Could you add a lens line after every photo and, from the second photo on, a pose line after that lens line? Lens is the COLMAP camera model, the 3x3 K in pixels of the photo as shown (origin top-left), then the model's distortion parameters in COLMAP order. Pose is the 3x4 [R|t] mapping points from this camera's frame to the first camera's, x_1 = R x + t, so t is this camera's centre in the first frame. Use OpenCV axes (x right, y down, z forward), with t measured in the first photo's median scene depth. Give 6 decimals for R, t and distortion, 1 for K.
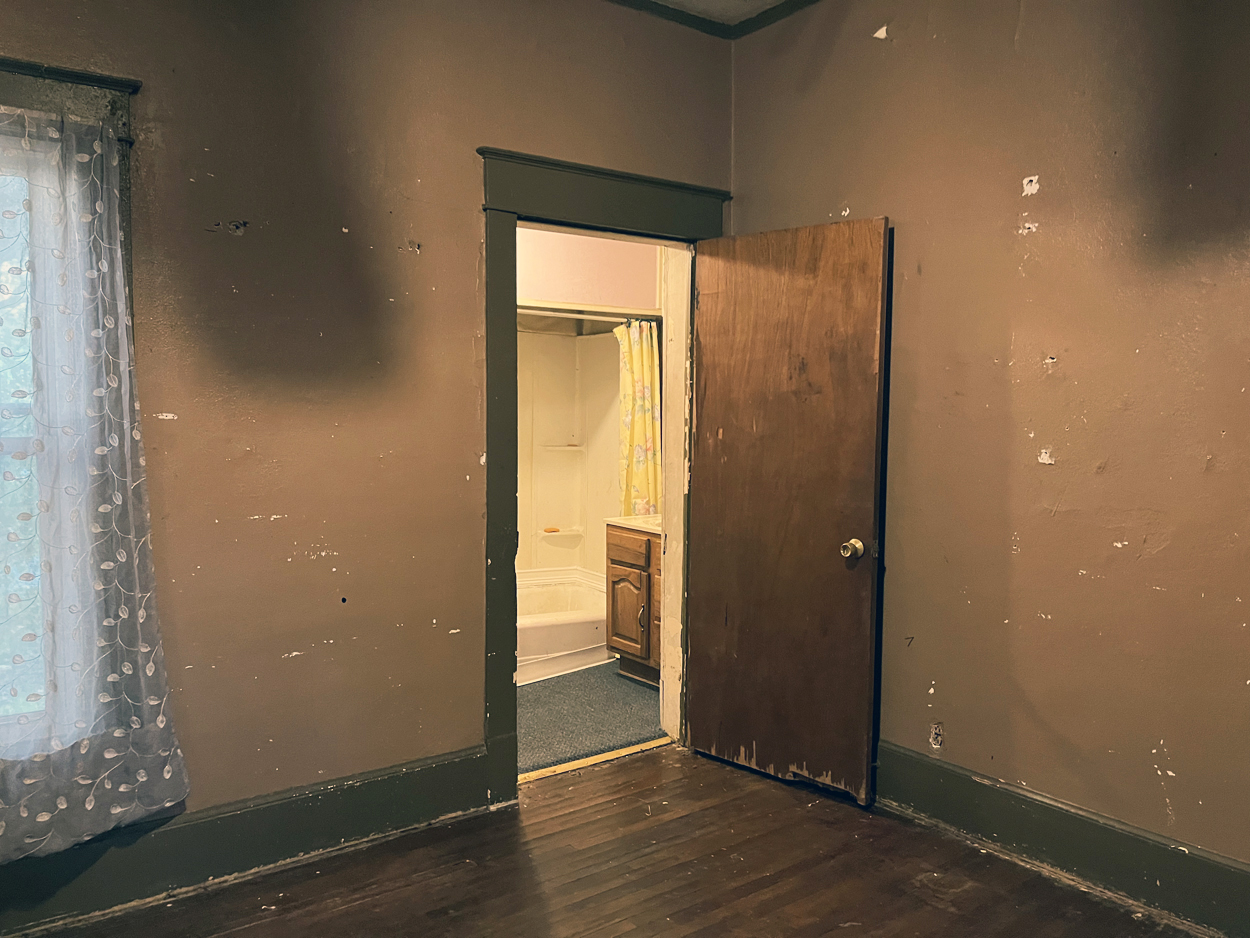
lens RADIAL K [[957.6, 0, 626.8], [0, 957.6, 468.9], [0, 0, 1]] dist [0.006612, -0.040086]
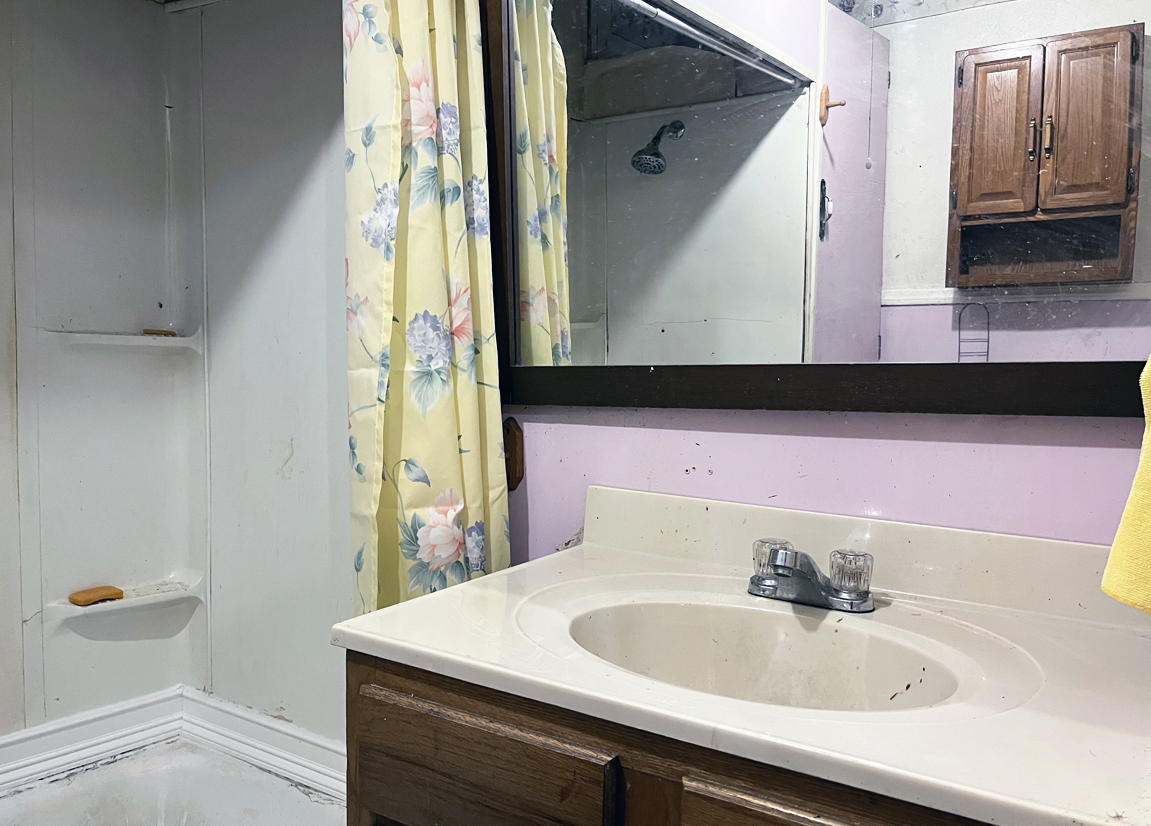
lens RADIAL K [[935.1, 0, 573.4], [0, 935.1, 417.9], [0, 0, 1]] dist [0.007605, -0.005455]
pose [[0.932575, -0.023816, 0.360190, -0.045892], [0.016055, 0.999570, 0.024525, -0.001021], [-0.360620, -0.017088, 0.932556, 0.729064]]
